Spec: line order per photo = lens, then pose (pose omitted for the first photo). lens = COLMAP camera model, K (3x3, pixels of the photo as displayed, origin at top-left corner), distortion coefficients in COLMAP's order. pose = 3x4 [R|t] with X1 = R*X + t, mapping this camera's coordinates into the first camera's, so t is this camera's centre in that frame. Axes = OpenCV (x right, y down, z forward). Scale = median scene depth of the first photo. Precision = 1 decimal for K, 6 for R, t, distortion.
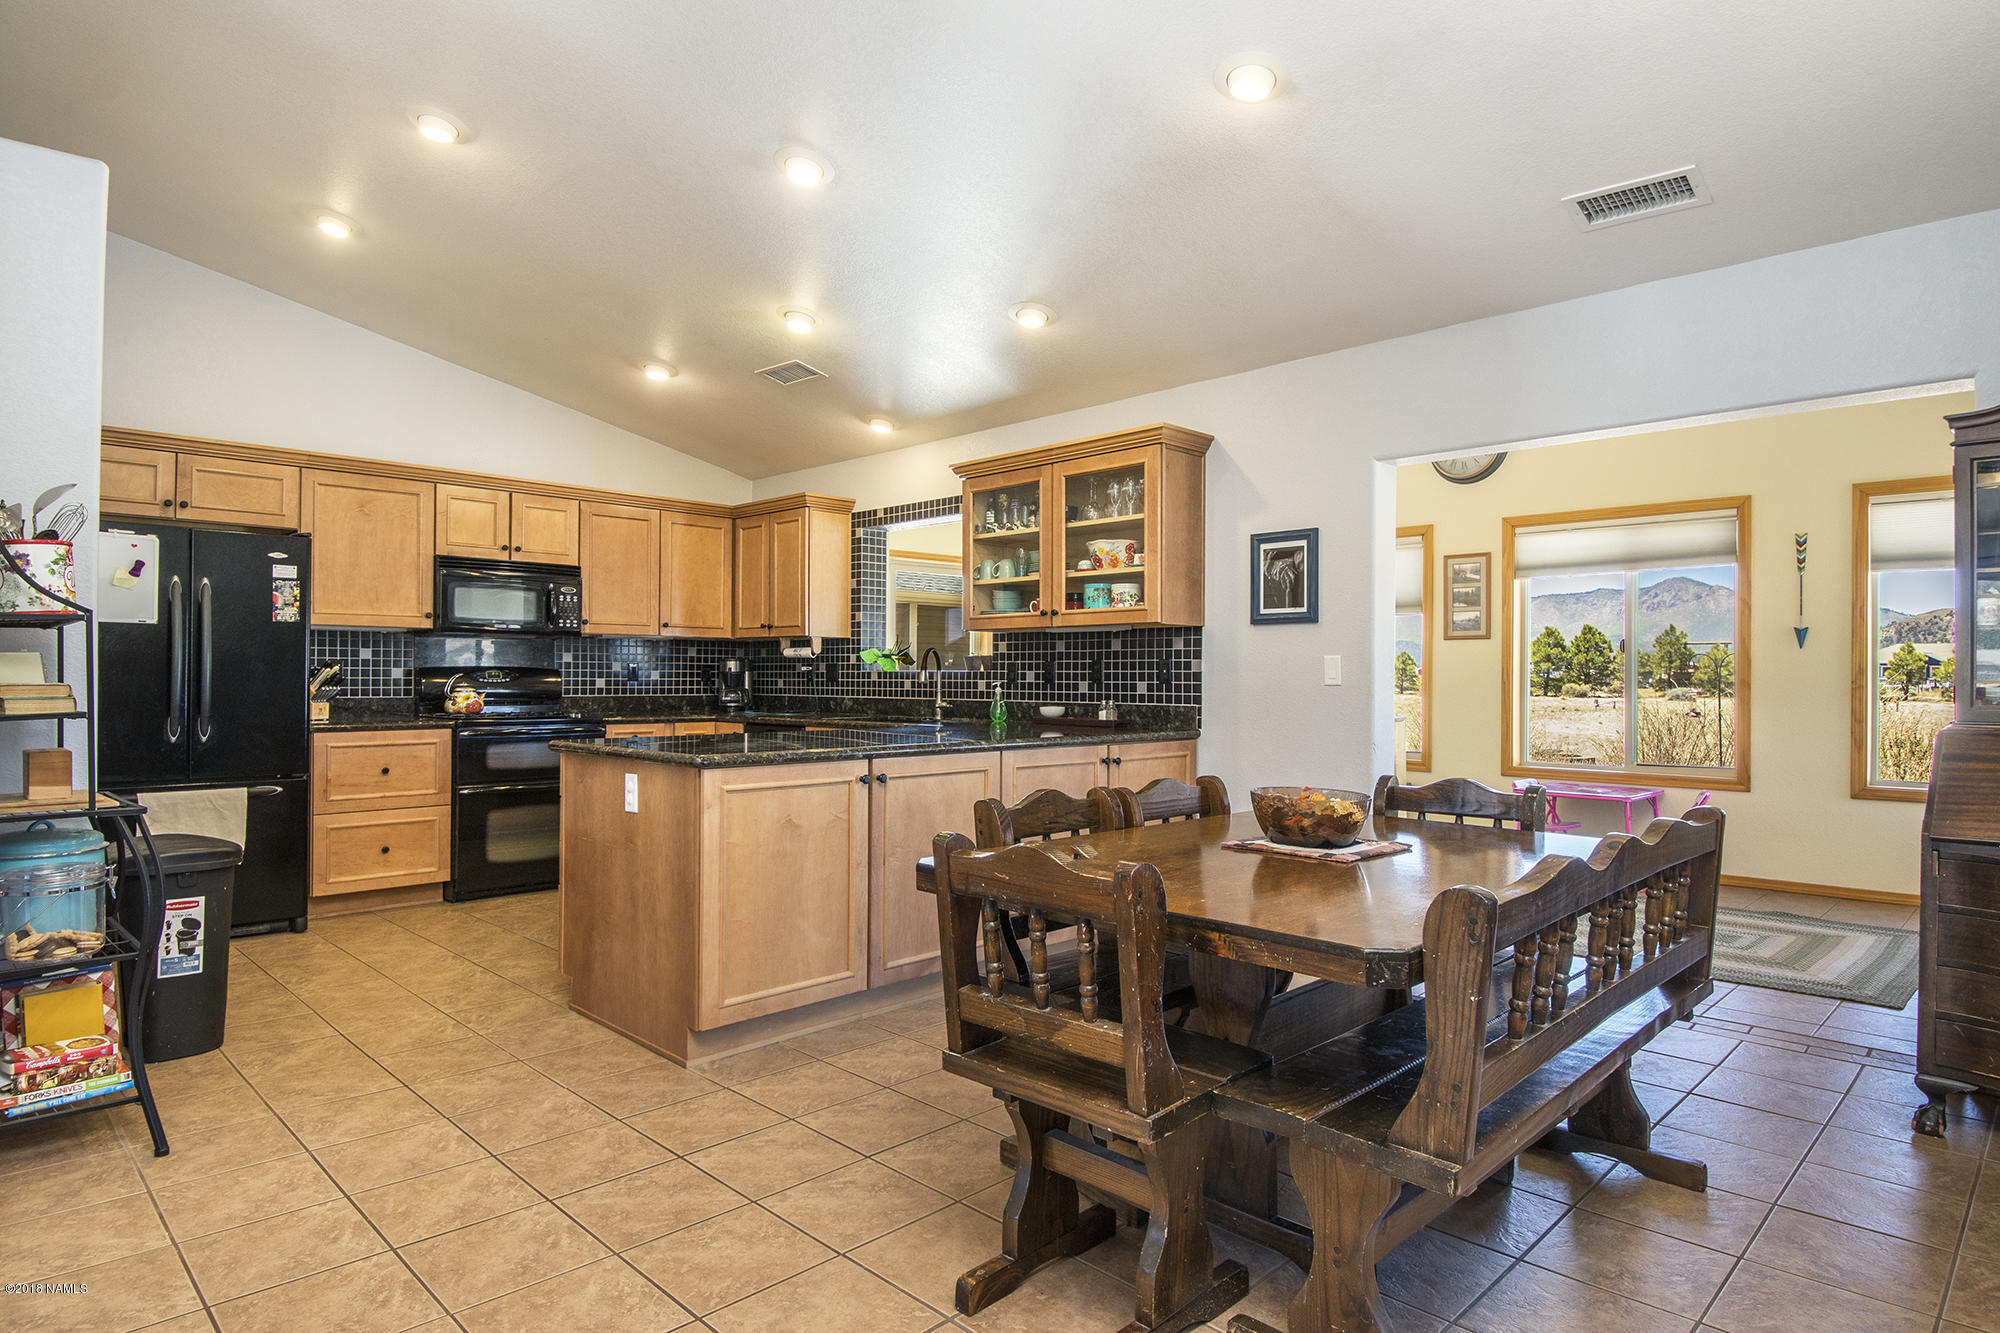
lens RADIAL K [[1098.6, 0, 1000.0], [0, 1098.6, 666.5], [0, 0, 1]] dist [0.030617, -0.050017]
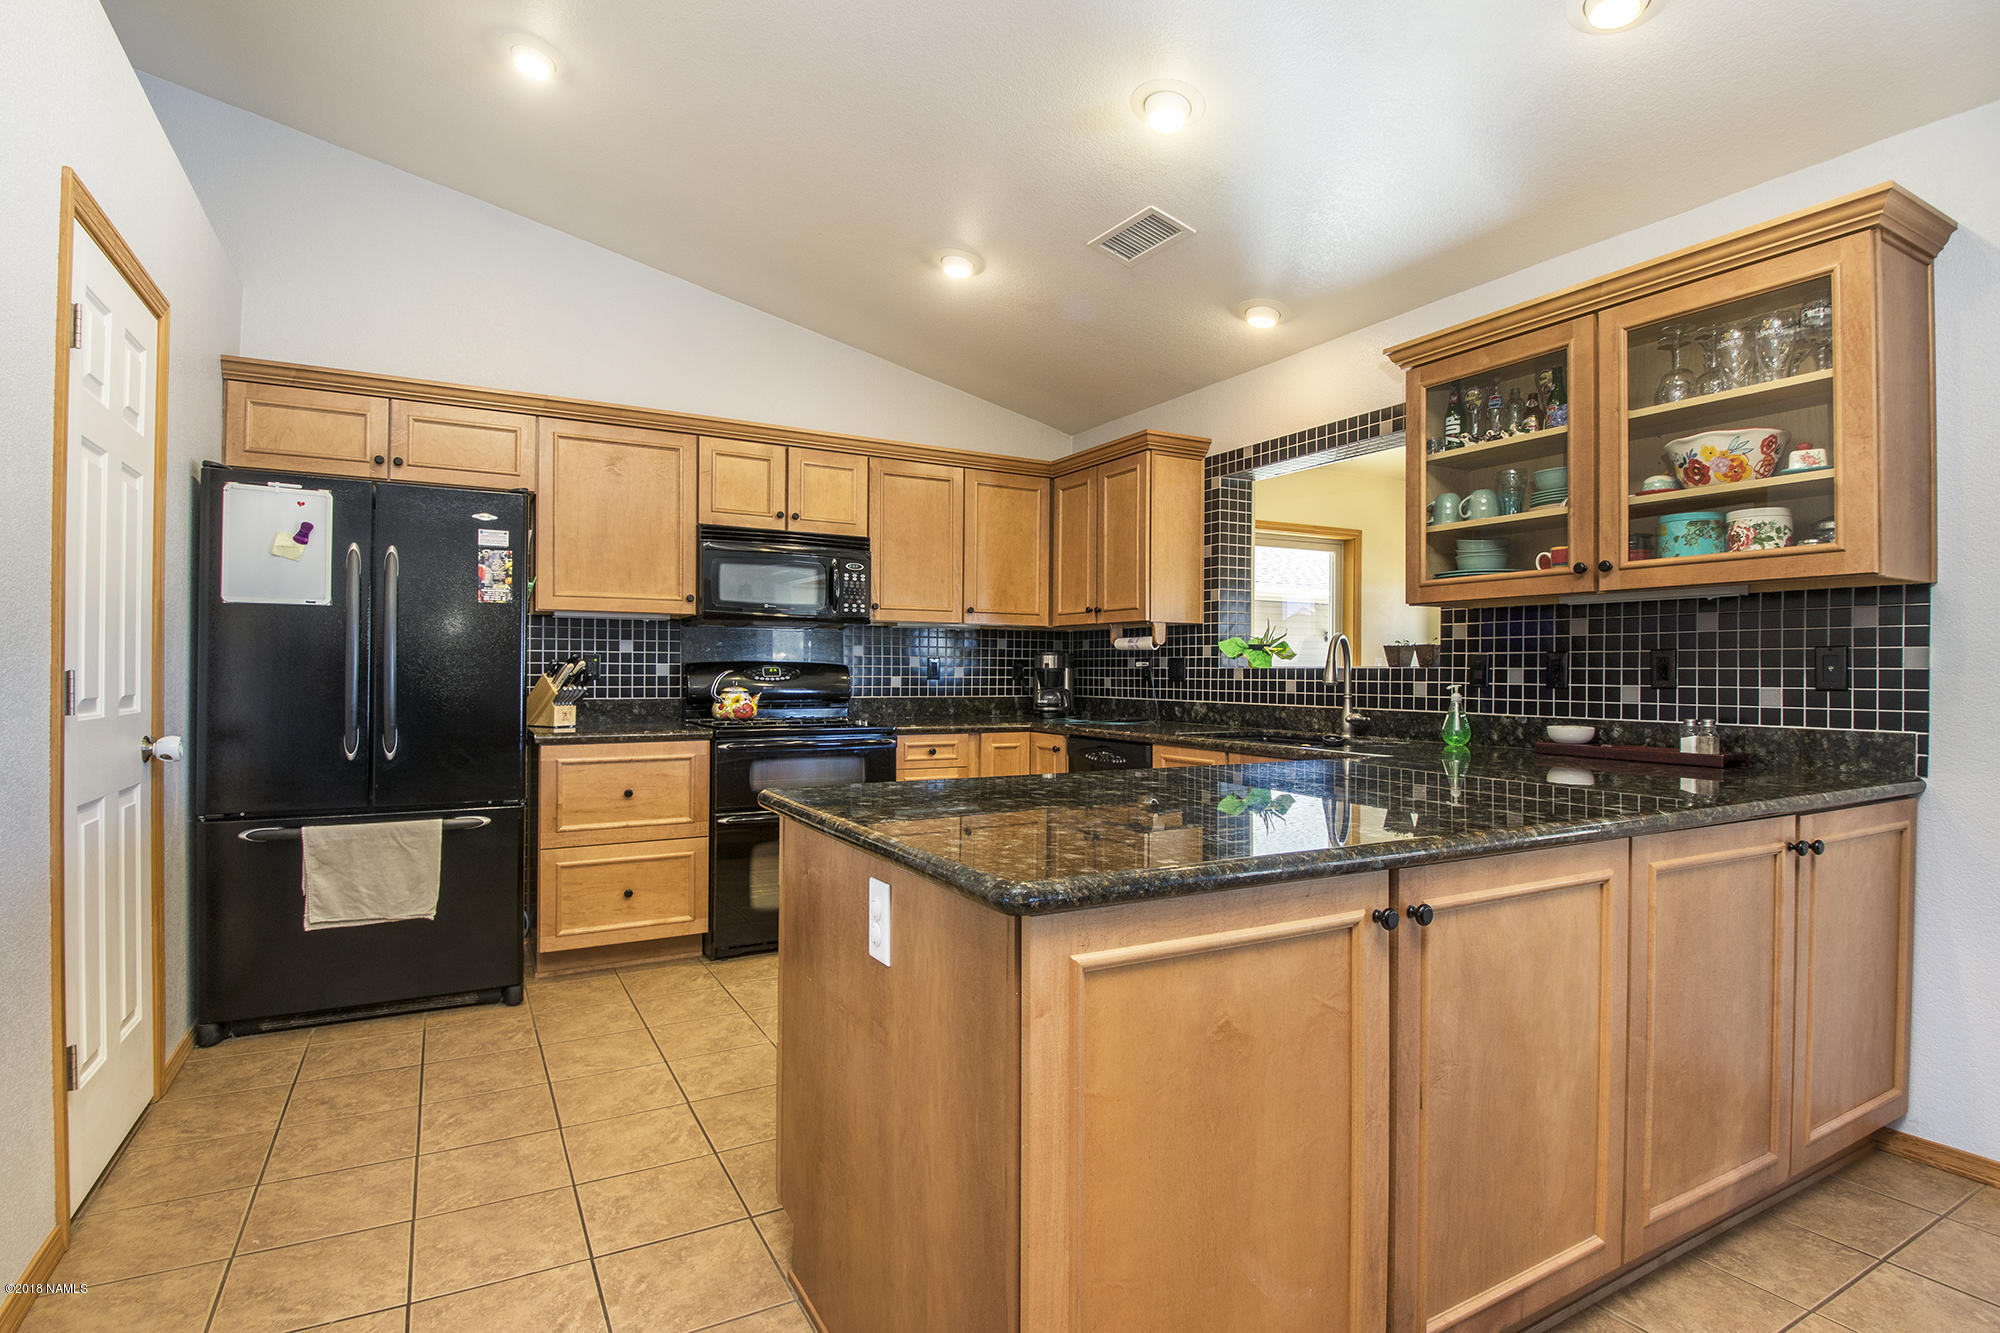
lens RADIAL K [[979.8, 0, 1000.0], [0, 979.8, 666.5], [0, 0, 1]] dist [-0.001009, -0.000227]
pose [[0.962410, 0.000407, -0.271602, -0.104349], [0.000425, 0.999995, 0.003007, 0.001558], [0.271602, -0.003010, 0.962405, 0.374327]]
